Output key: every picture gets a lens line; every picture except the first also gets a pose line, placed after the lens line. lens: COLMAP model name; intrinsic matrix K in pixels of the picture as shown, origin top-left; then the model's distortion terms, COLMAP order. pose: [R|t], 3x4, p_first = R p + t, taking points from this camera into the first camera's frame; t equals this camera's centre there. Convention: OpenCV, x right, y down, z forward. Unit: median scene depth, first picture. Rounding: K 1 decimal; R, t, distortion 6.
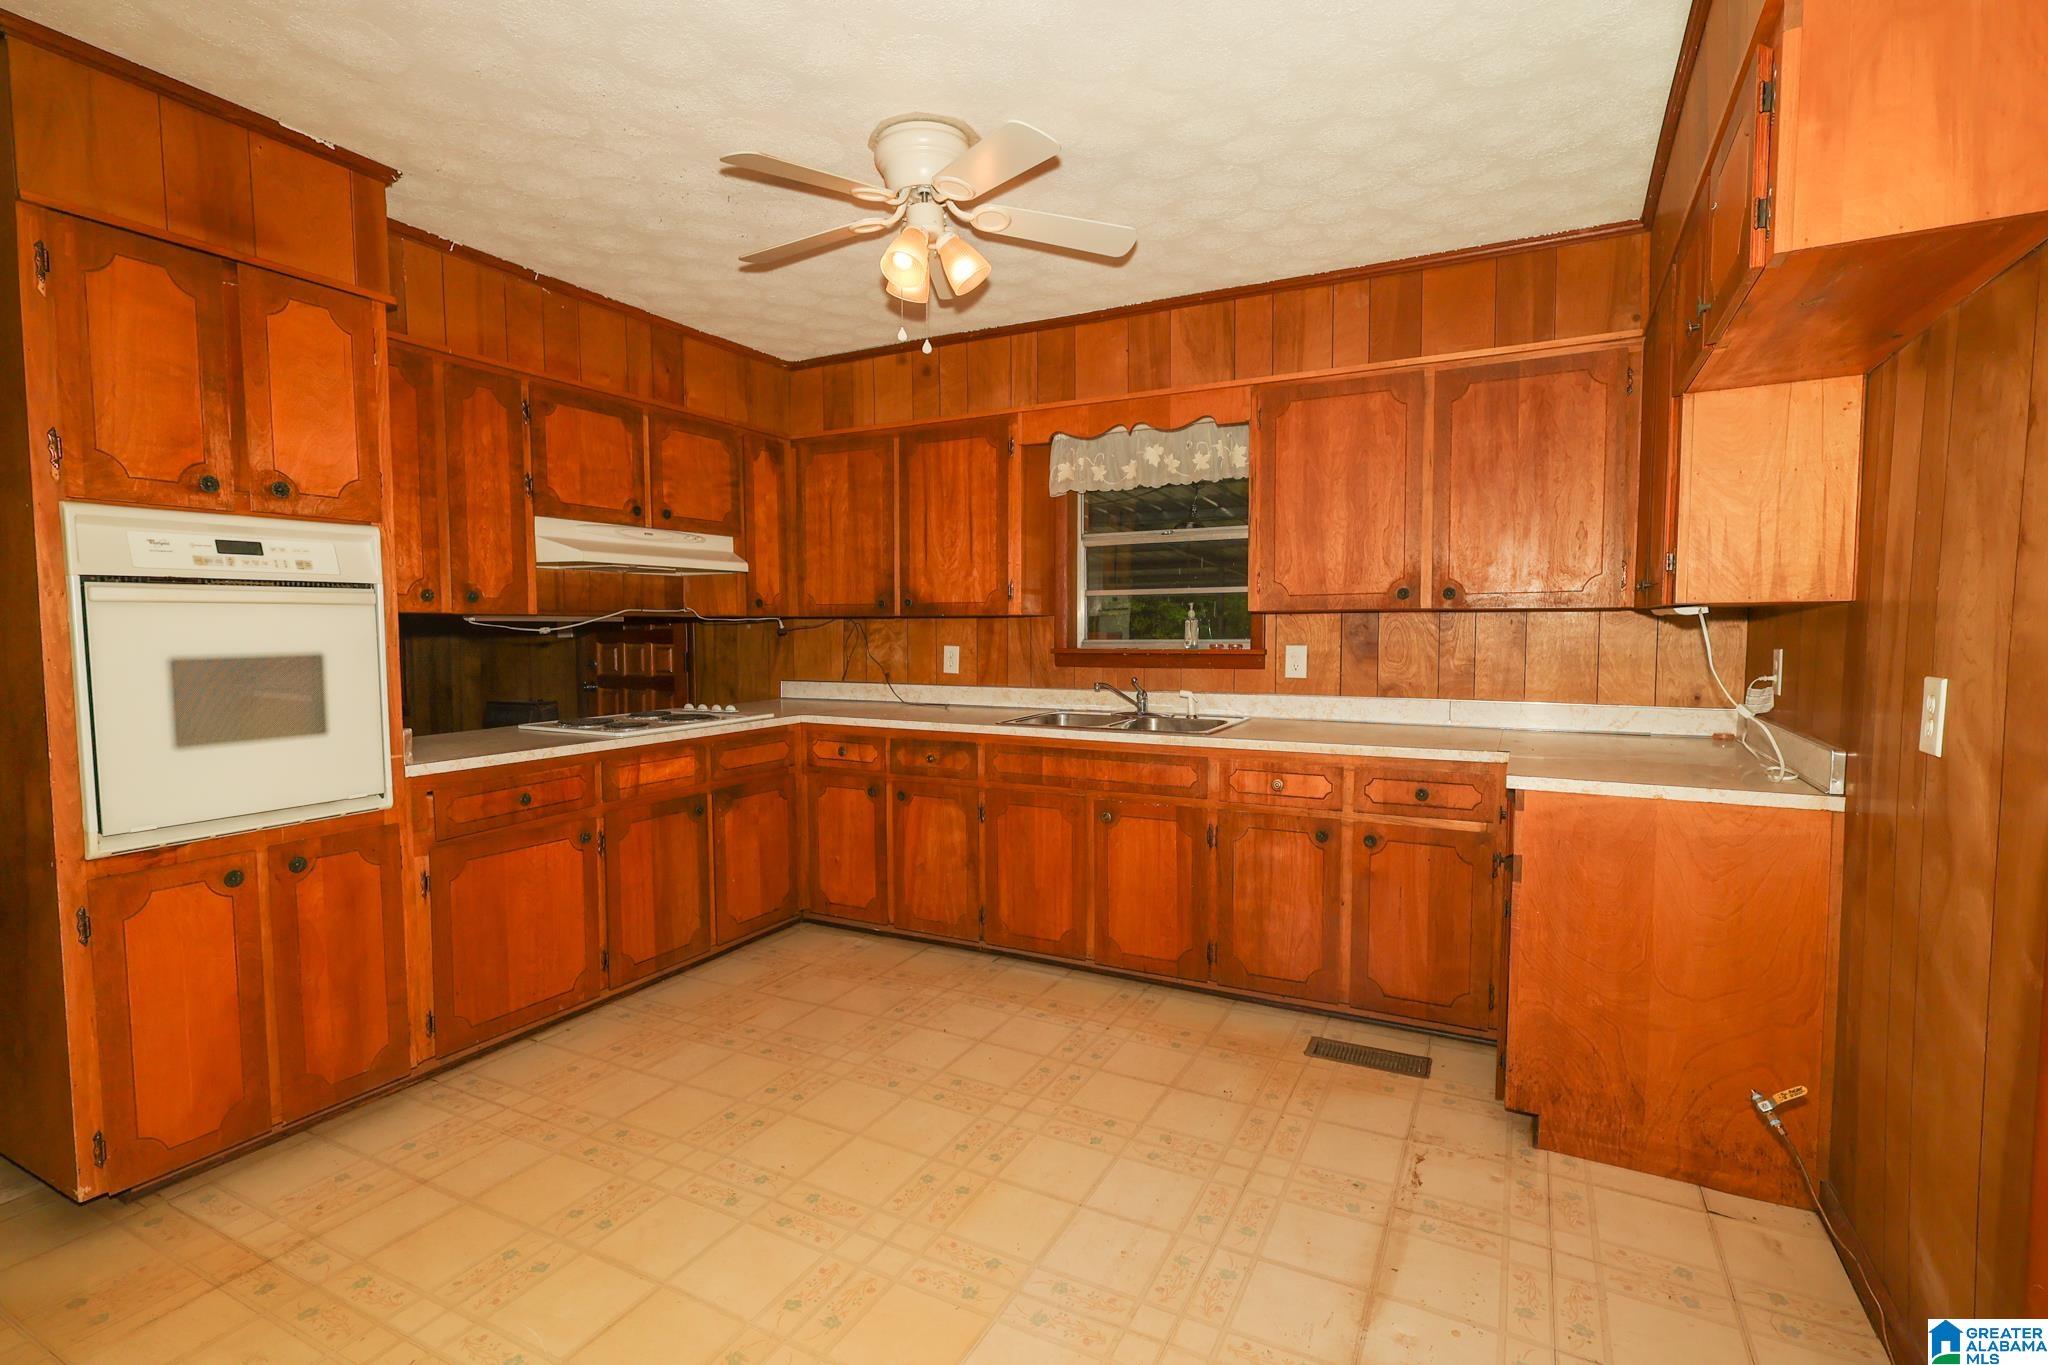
lens RADIAL K [[956.9, 0, 1016.1], [0, 956.9, 686.9], [0, 0, 1]] dist [-0.002590, 0.003211]
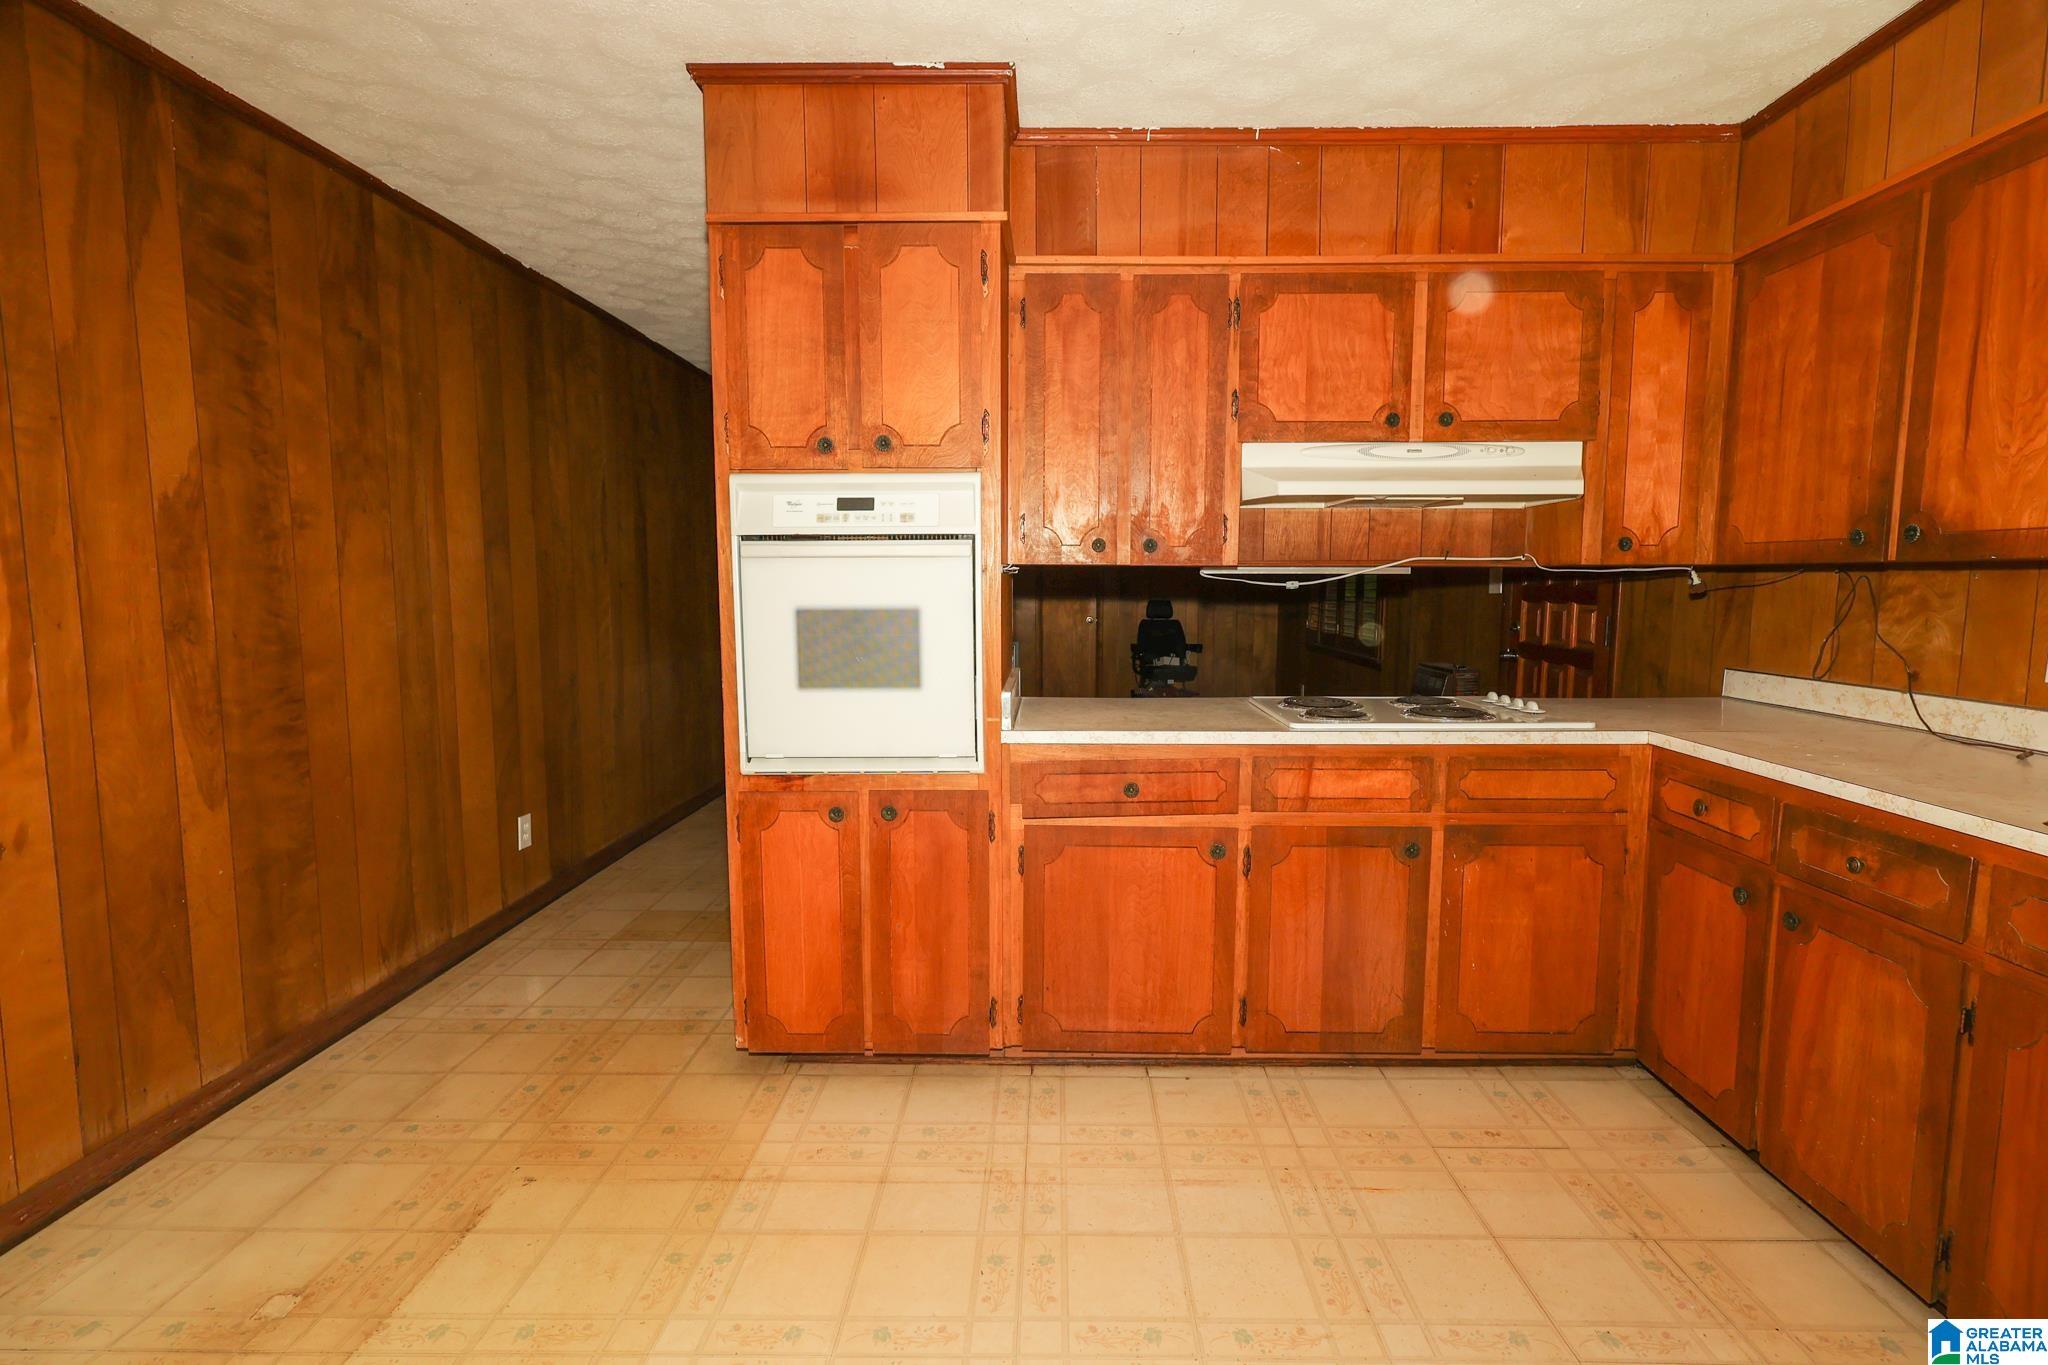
lens RADIAL K [[956.9, 0, 1030.4], [0, 956.9, 678.1], [0, 0, 1]] dist [-0.002590, 0.003211]
pose [[0.453866, 0.093194, -0.886183, 0.151908], [-0.058458, 0.995487, 0.074749, -0.031097], [0.889151, 0.017879, 0.457265, 0.477266]]
